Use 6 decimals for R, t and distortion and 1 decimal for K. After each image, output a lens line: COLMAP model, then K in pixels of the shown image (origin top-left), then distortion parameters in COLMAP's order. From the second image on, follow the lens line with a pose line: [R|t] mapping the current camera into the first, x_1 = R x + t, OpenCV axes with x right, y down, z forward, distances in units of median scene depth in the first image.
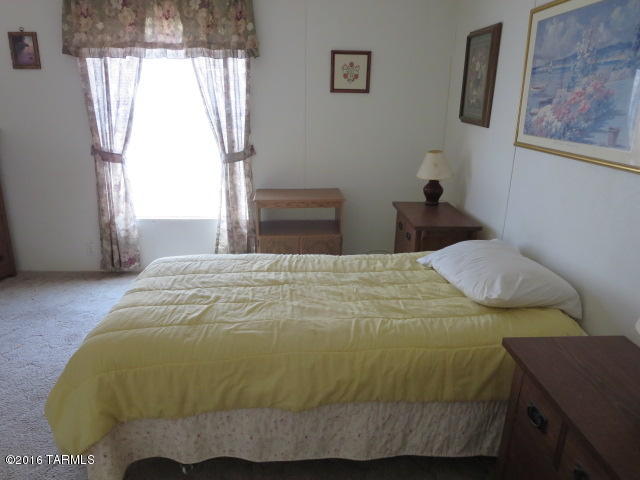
lens RADIAL K [[451.0, 0, 319.2], [0, 451.0, 237.7], [0, 0, 1]] dist [-0.032206, 0.008089]
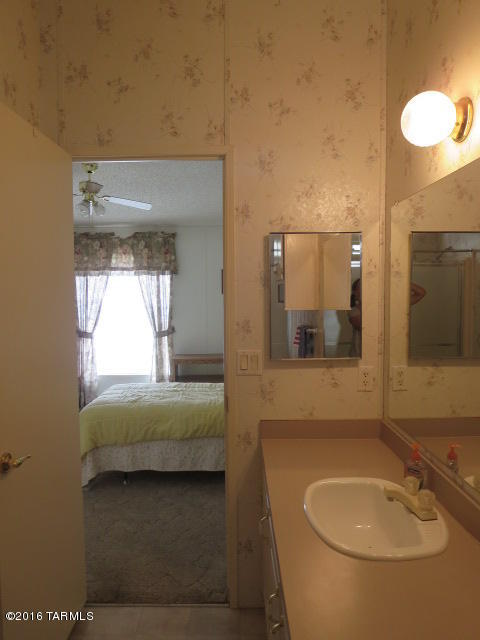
lens RADIAL K [[451.0, 0, 236.4], [0, 451.0, 319.1], [0, 0, 1]] dist [-0.032206, 0.008089]
pose [[0.998844, -0.016281, -0.045237, 0.152730], [0.004710, 0.969526, -0.244945, 0.166742], [0.047846, 0.244448, 0.968481, -0.560047]]
